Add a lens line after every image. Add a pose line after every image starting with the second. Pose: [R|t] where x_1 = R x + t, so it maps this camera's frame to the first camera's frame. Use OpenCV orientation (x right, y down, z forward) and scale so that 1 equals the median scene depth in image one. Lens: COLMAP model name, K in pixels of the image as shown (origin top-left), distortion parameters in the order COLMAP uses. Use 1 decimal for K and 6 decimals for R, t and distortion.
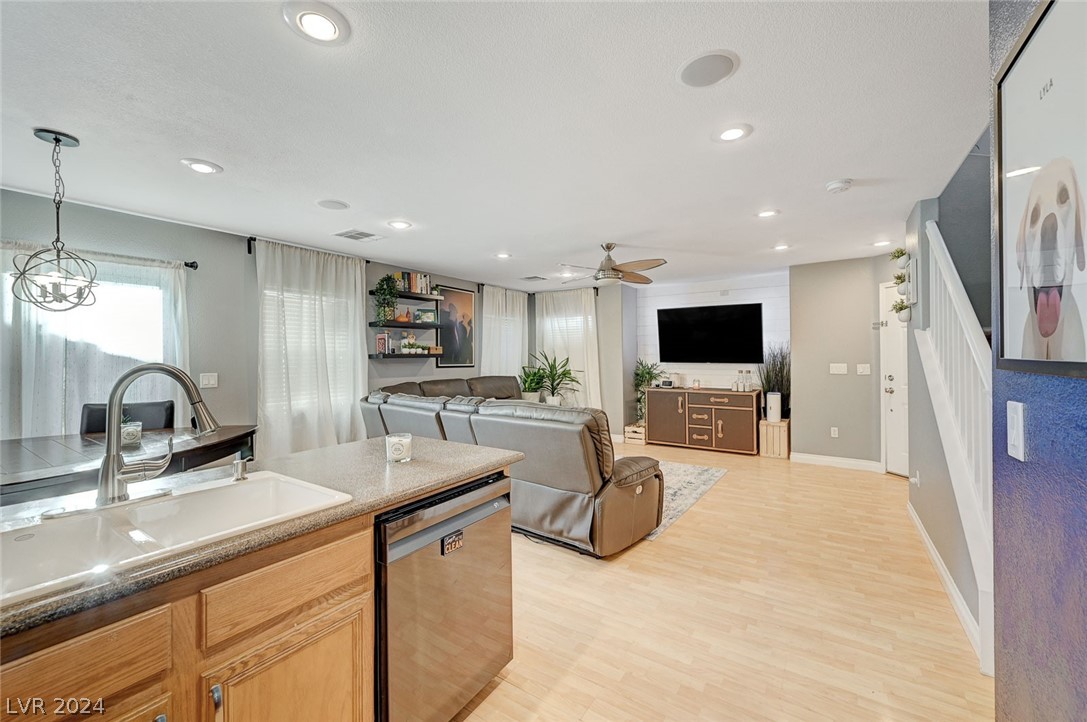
lens RADIAL K [[432.3, 0, 547.9], [0, 432.3, 352.8], [0, 0, 1]] dist [-0.001555, 0.000685]
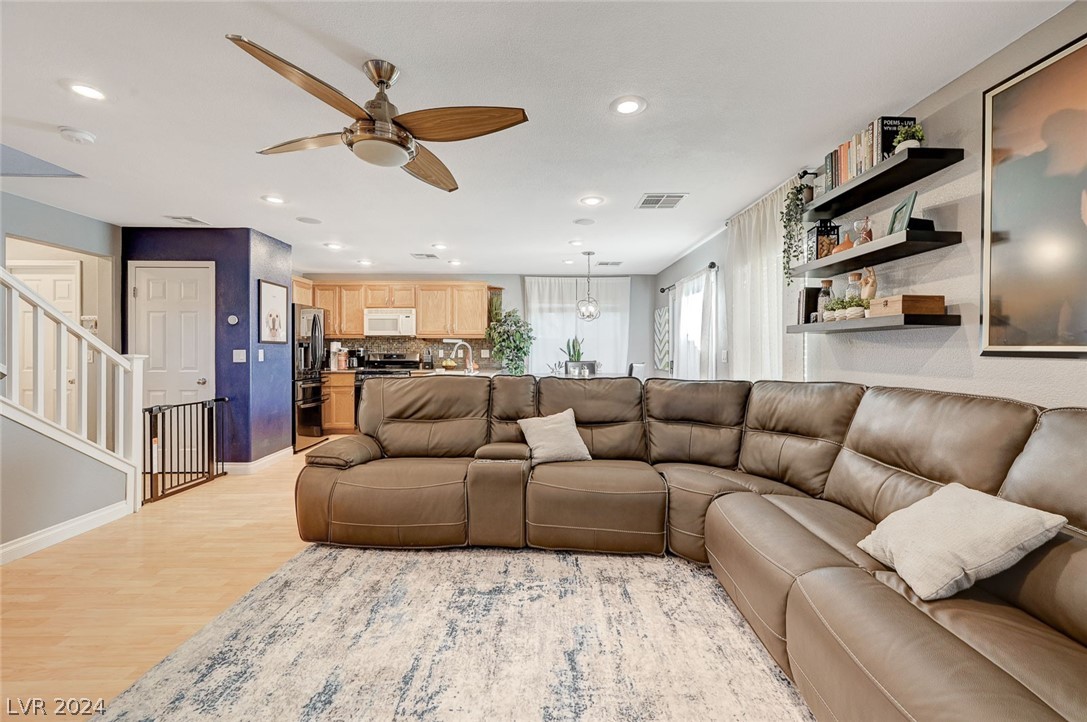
lens RADIAL K [[432.3, 0, 542.5], [0, 432.3, 350.7], [0, 0, 1]] dist [-0.001555, 0.000685]
pose [[-0.829873, 0.009814, -0.557866, 0.184253], [0.012277, 0.999924, -0.000671, 0.026491], [0.557817, -0.007406, -0.829931, 1.065412]]
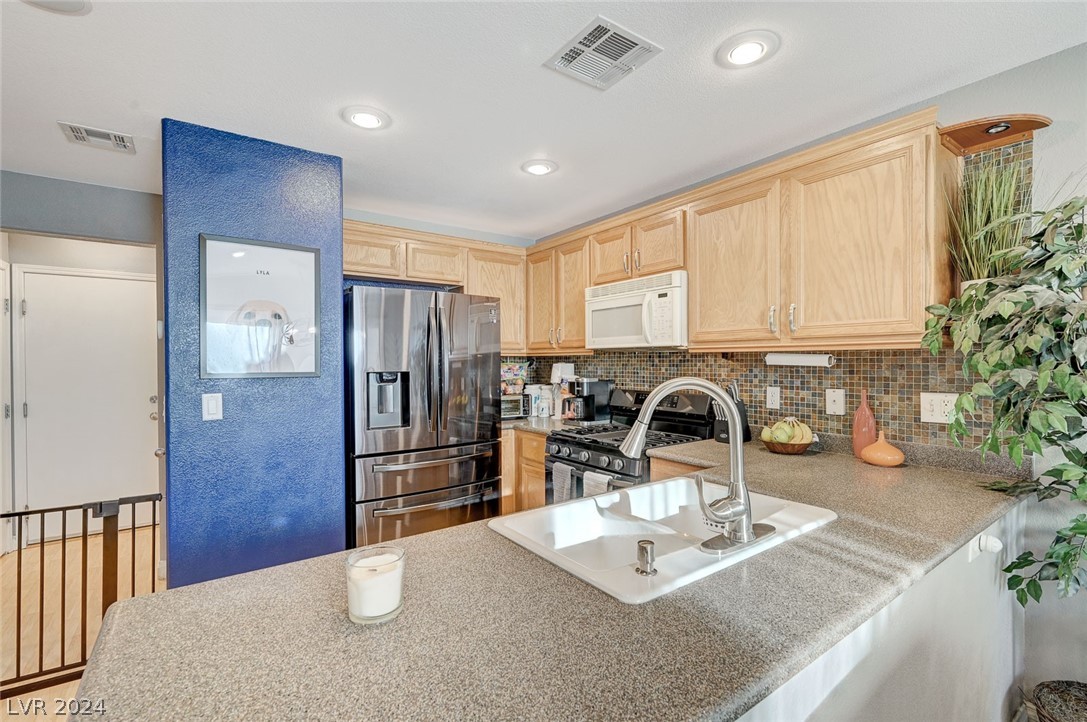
lens RADIAL K [[486.8, 0, 543.0], [0, 486.8, 365.2], [0, 0, 1]] dist [0.000408, 0.000580]
pose [[-0.933566, 0.011063, 0.358235, -0.204754], [0.011359, 0.999935, -0.001278, -0.000557], [-0.358225, 0.002876, -0.933631, 0.419388]]
